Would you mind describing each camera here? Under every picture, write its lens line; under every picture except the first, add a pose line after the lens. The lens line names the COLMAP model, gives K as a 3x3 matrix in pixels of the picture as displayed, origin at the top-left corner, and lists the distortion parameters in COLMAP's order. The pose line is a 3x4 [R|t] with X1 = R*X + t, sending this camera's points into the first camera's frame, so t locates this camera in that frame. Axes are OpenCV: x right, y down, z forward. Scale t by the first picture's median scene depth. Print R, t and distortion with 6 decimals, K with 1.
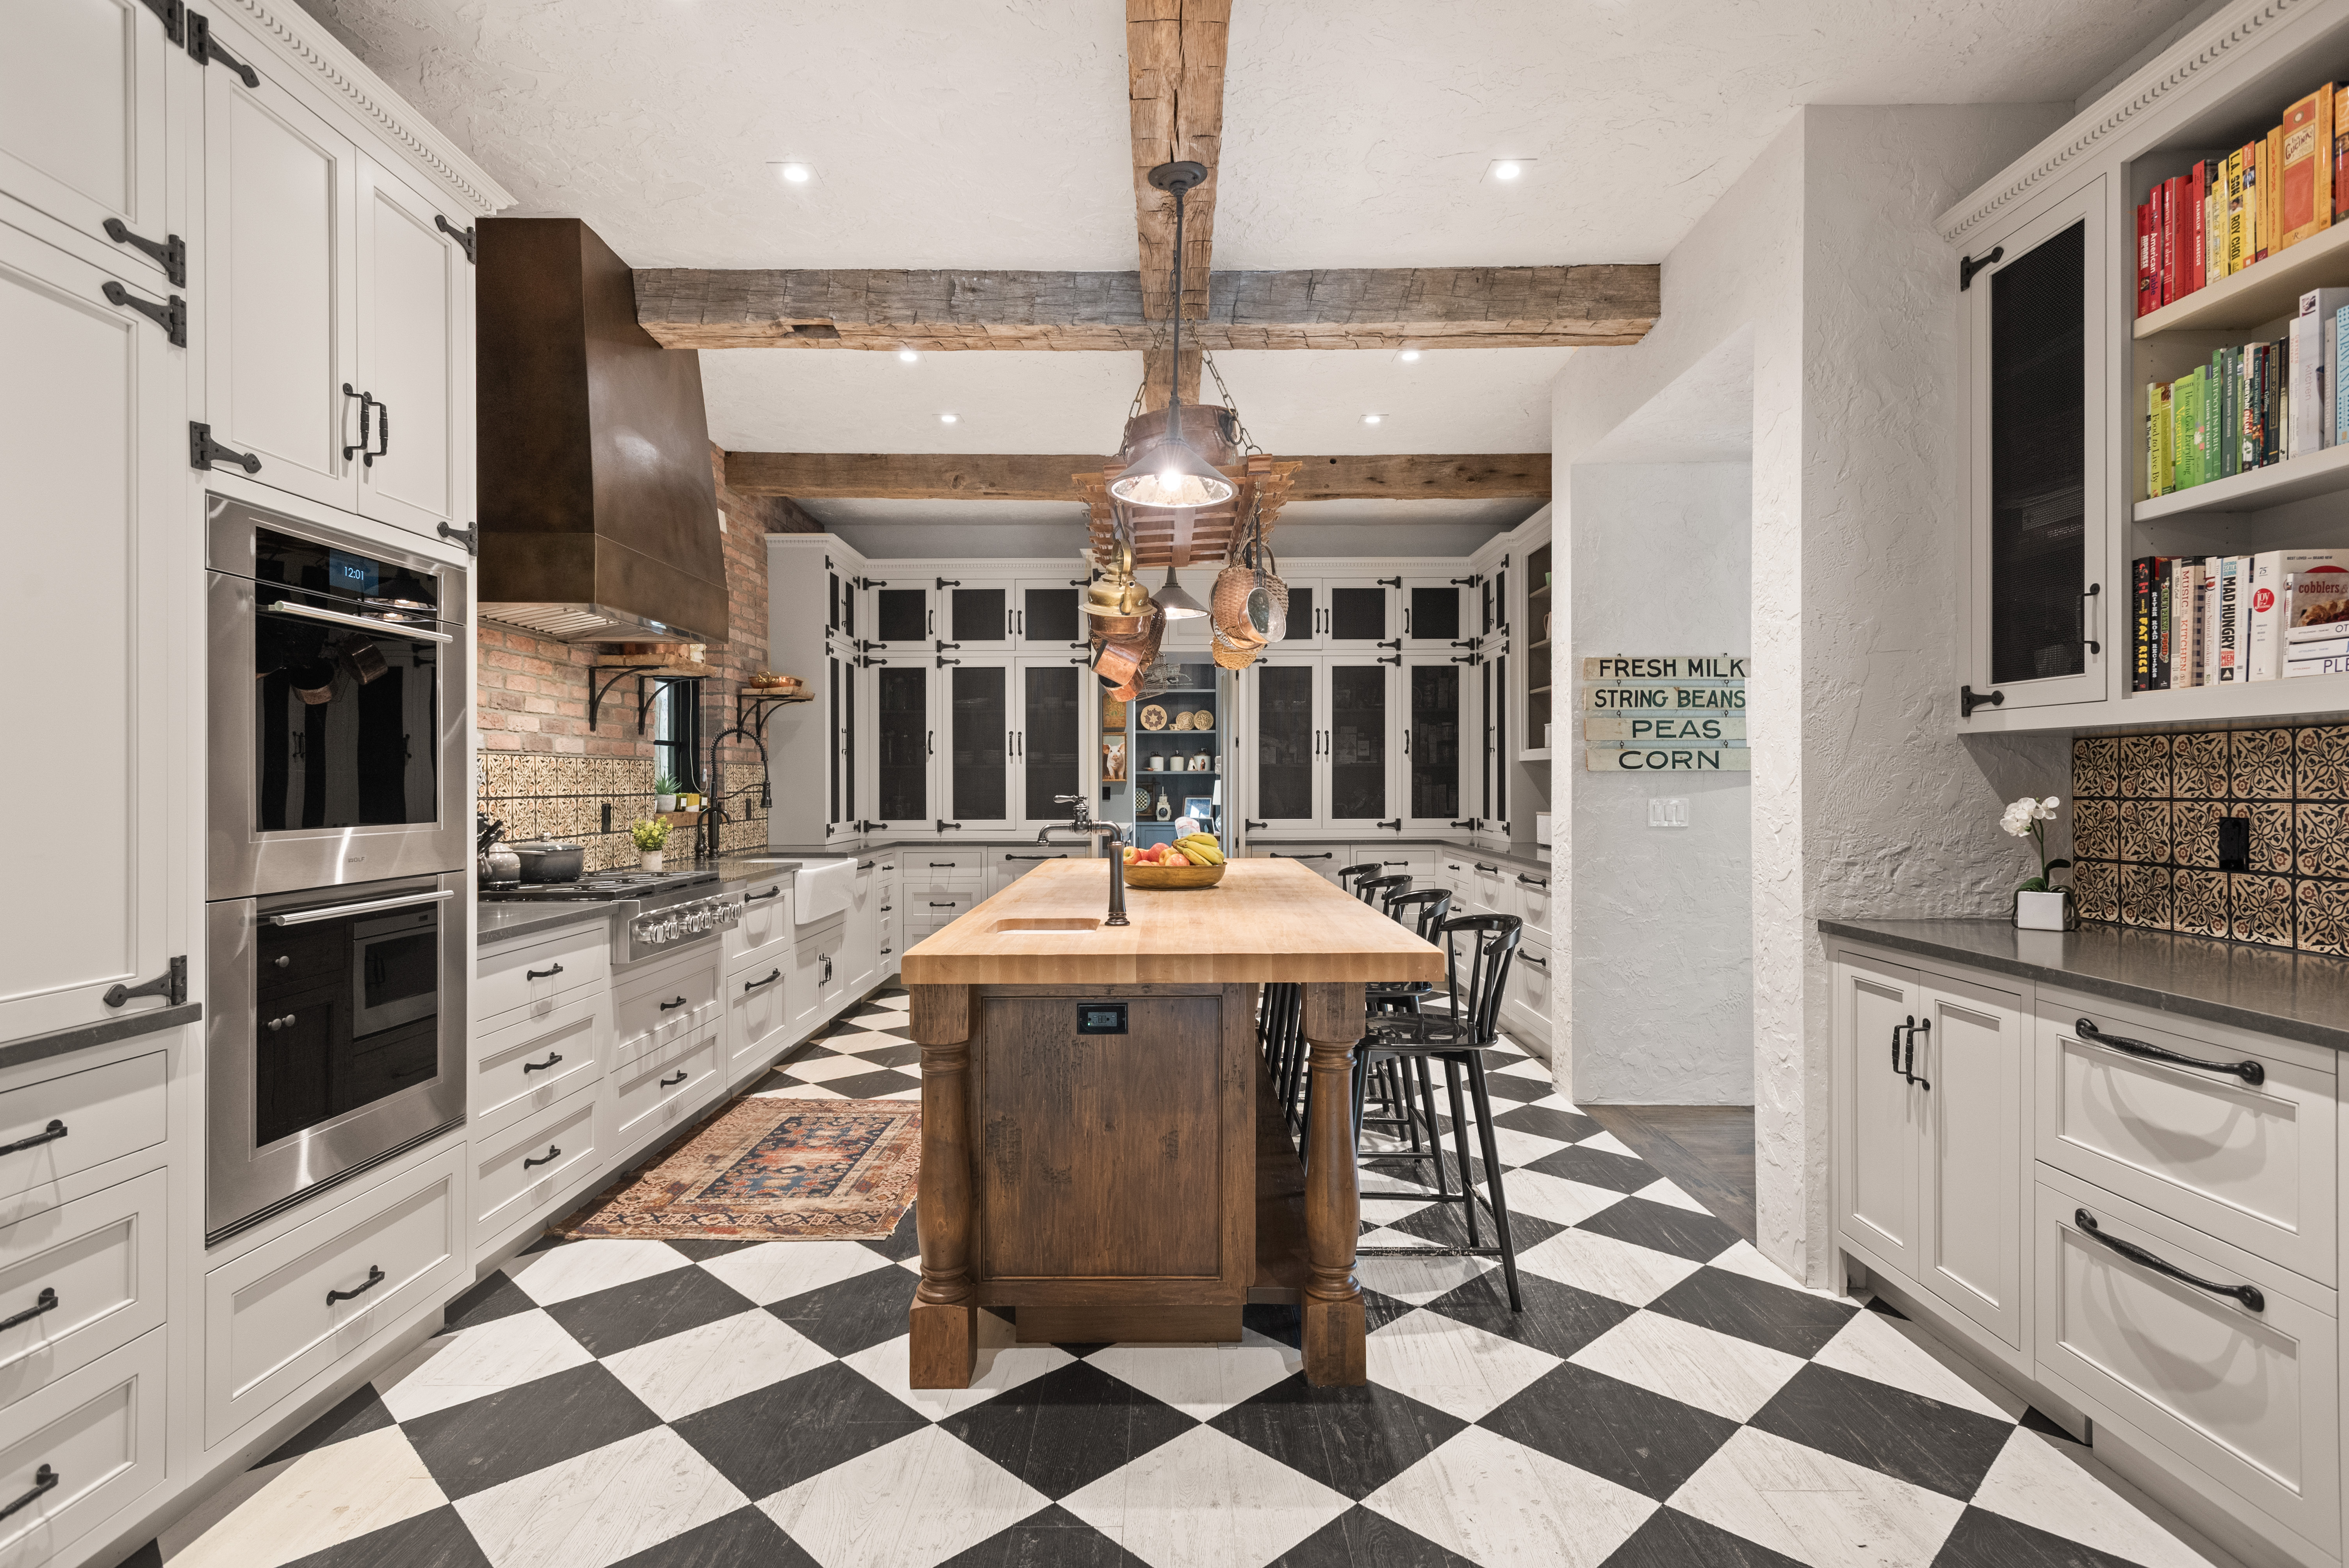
lens RADIAL K [[1264.9, 0, 1168.2], [0, 1264.9, 786.8], [0, 0, 1]] dist [0.001403, -0.000411]
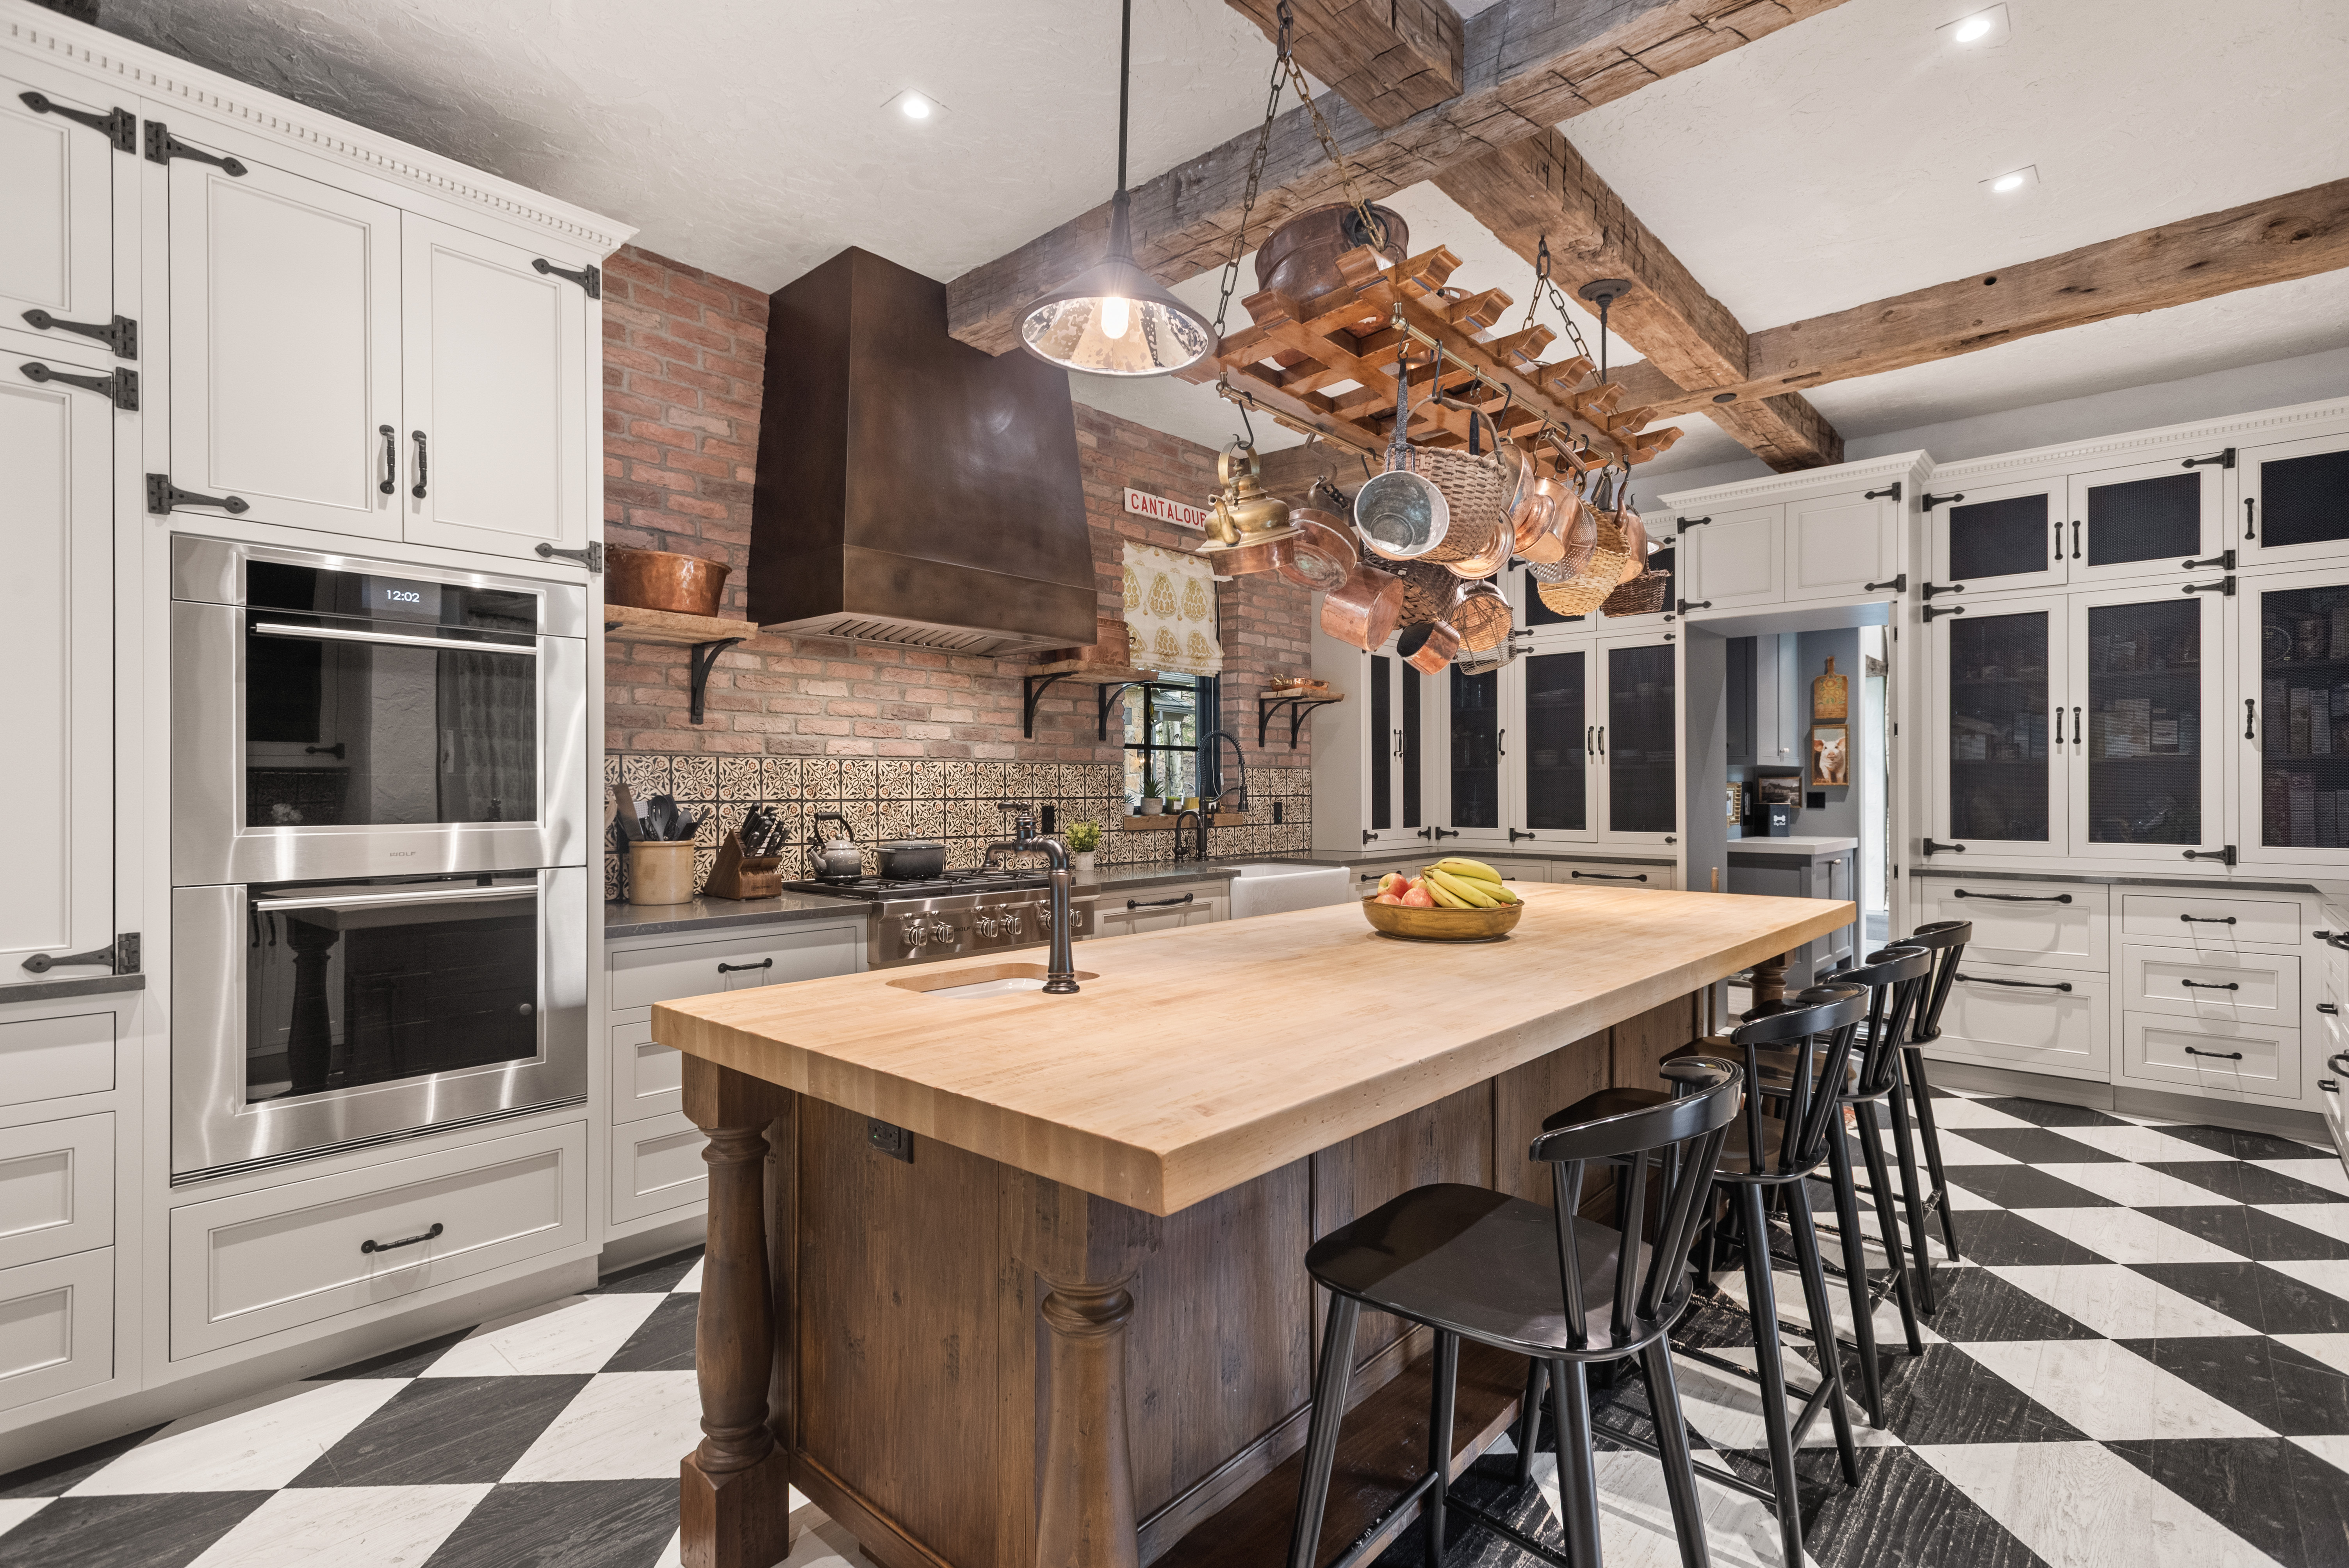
lens RADIAL K [[1112.2, 0, 1168.2], [0, 1112.2, 783.7], [0, 0, 1]] dist [0.010911, -0.002363]
pose [[0.730028, -0.002330, -0.683413, 0.281936], [-0.002678, 0.999977, -0.006269, 0.000288], [0.683412, 0.006407, 0.730005, 0.406528]]
